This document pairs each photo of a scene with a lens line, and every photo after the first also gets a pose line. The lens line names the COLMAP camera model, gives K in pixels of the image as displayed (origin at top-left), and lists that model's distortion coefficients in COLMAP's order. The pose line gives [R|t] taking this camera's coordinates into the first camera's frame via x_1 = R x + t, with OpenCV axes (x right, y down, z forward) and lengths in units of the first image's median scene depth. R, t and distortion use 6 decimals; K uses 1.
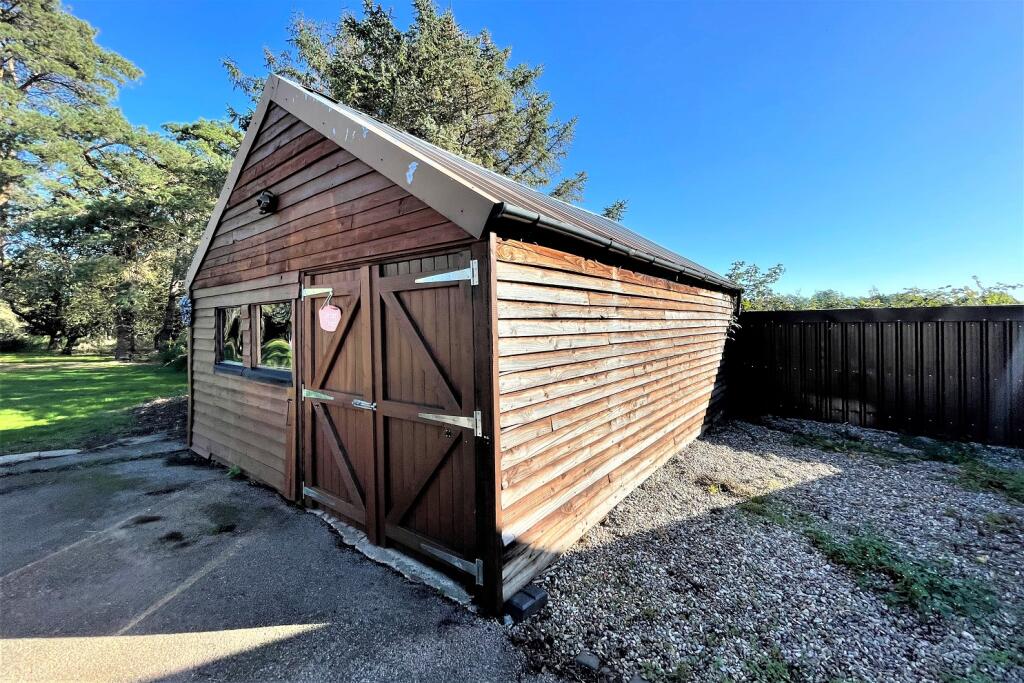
lens RADIAL K [[414.3, 0, 511.0], [0, 414.3, 331.9], [0, 0, 1]] dist [-0.004133, -0.000006]
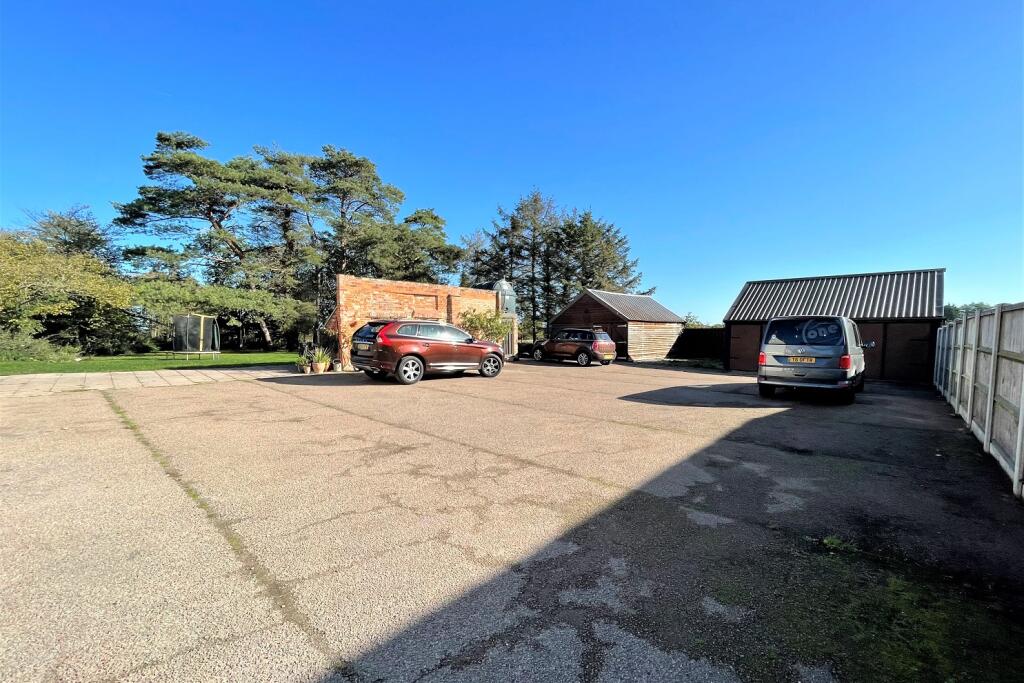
lens RADIAL K [[414.3, 0, 510.7], [0, 414.3, 340.4], [0, 0, 1]] dist [-0.004133, -0.000006]
pose [[0.991287, 0.019763, -0.130230, -1.345426], [-0.018343, 0.999759, 0.012093, 0.108924], [0.130438, -0.009599, 0.991410, -7.985810]]
